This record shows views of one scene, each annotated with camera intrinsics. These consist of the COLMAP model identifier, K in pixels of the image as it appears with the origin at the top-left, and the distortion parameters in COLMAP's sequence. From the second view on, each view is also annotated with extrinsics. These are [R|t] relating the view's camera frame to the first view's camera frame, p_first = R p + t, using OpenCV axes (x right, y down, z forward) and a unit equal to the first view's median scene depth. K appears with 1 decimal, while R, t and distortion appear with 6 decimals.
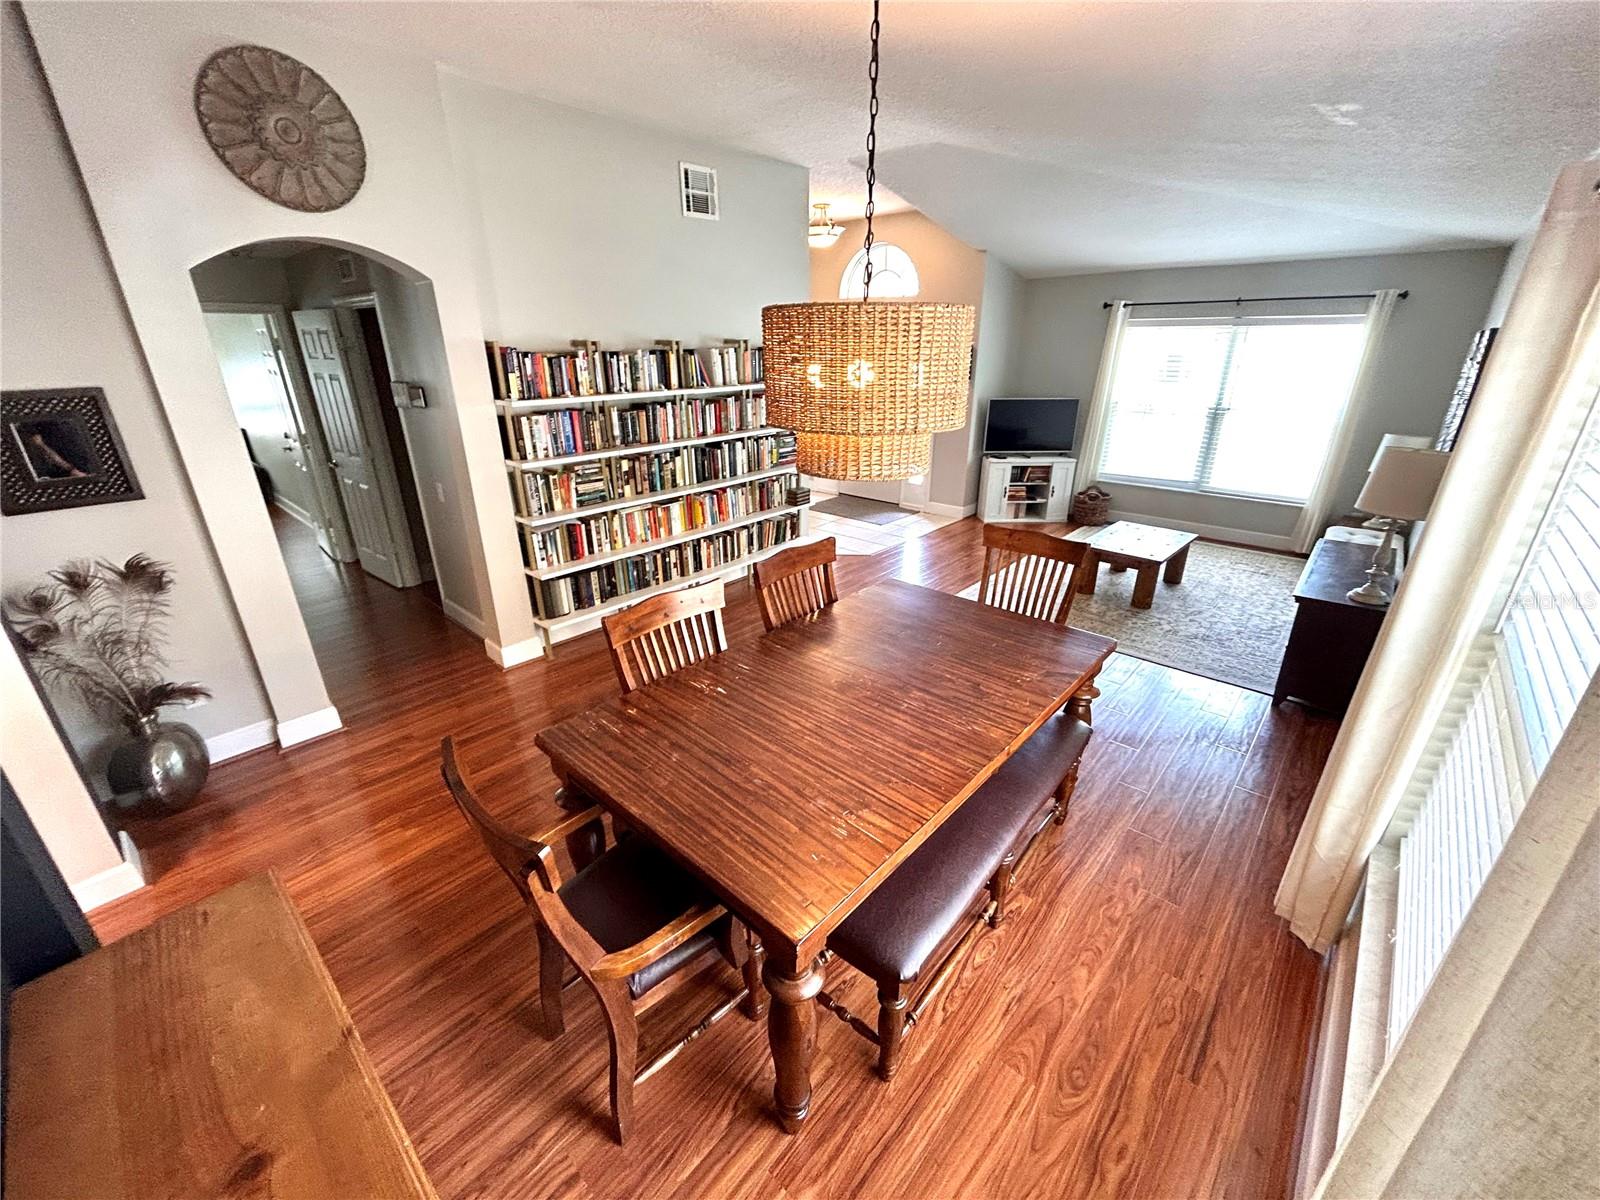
lens RADIAL K [[645.0, 0, 796.1], [0, 645.0, 600.1], [0, 0, 1]] dist [0.001020, 0.000723]
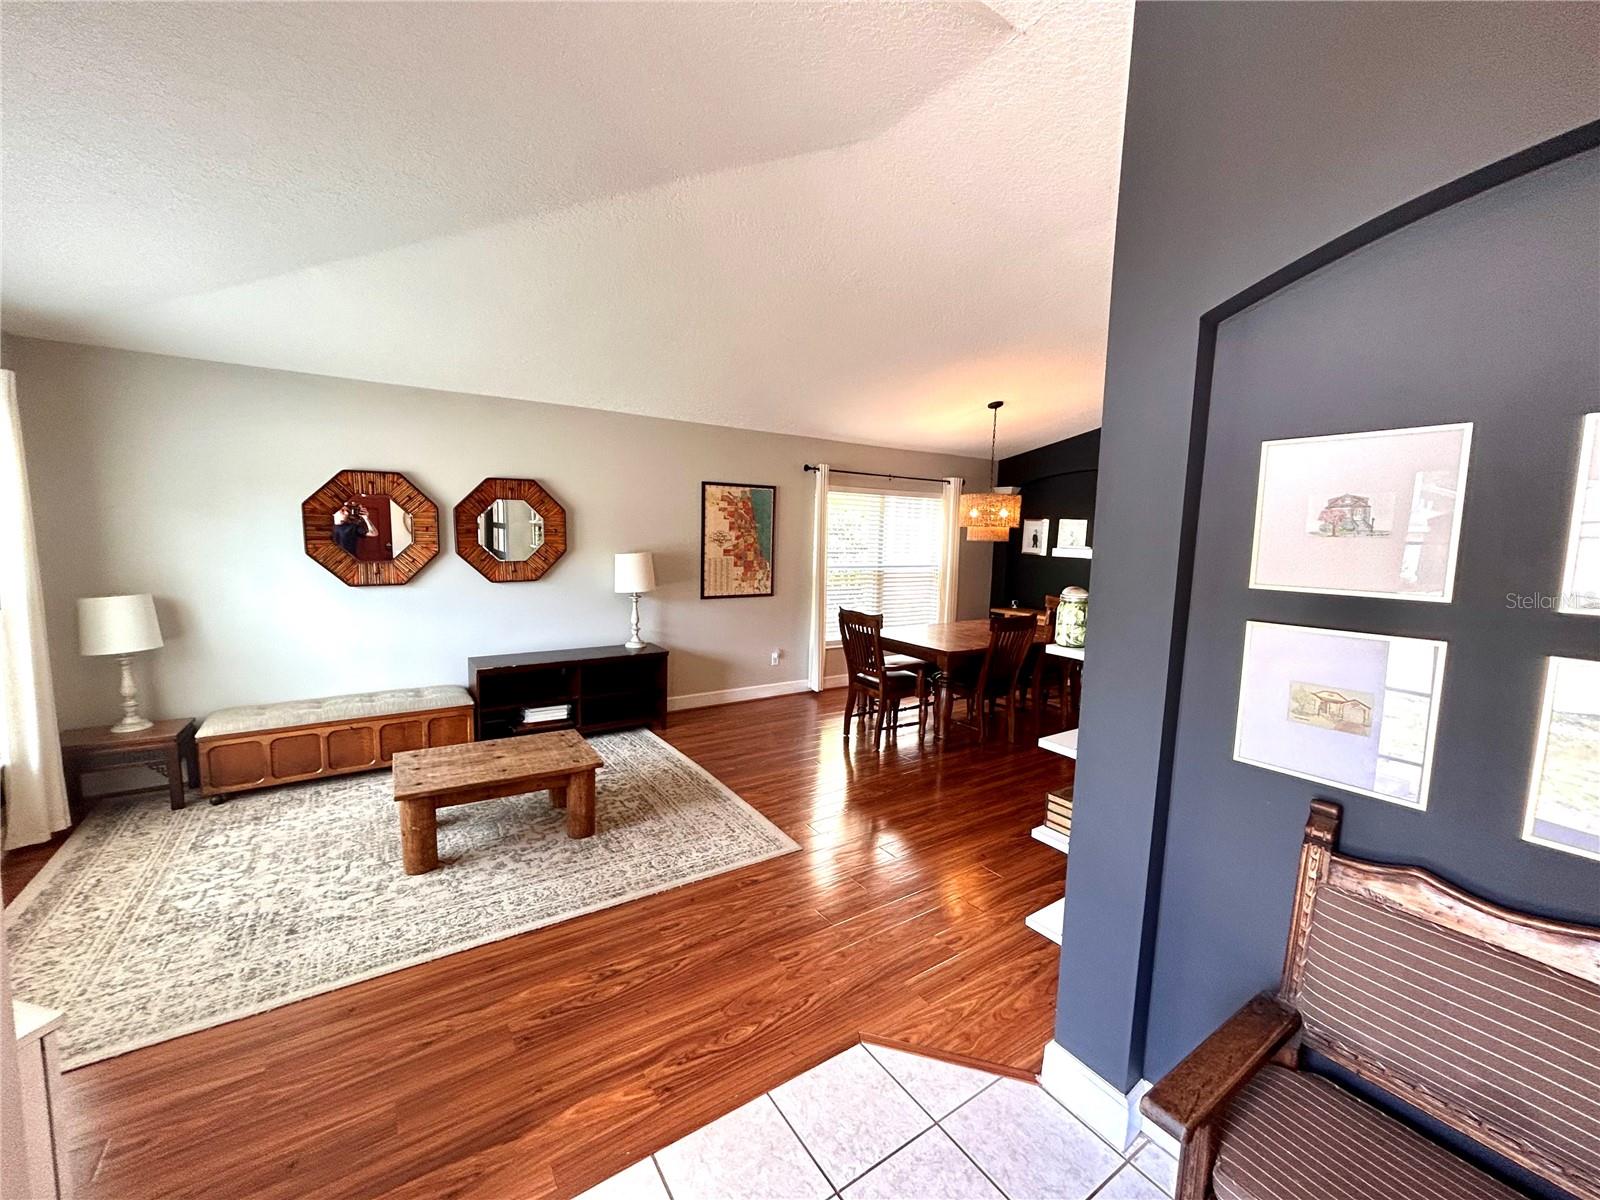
lens RADIAL K [[645.0, 0, 796.1], [0, 645.0, 600.1], [0, 0, 1]] dist [0.001020, 0.000723]
pose [[-0.971200, -0.048456, 0.233286, 0.092877], [0.067368, 0.883306, 0.463931, -0.514880], [-0.228543, 0.466286, -0.854602, 1.407238]]
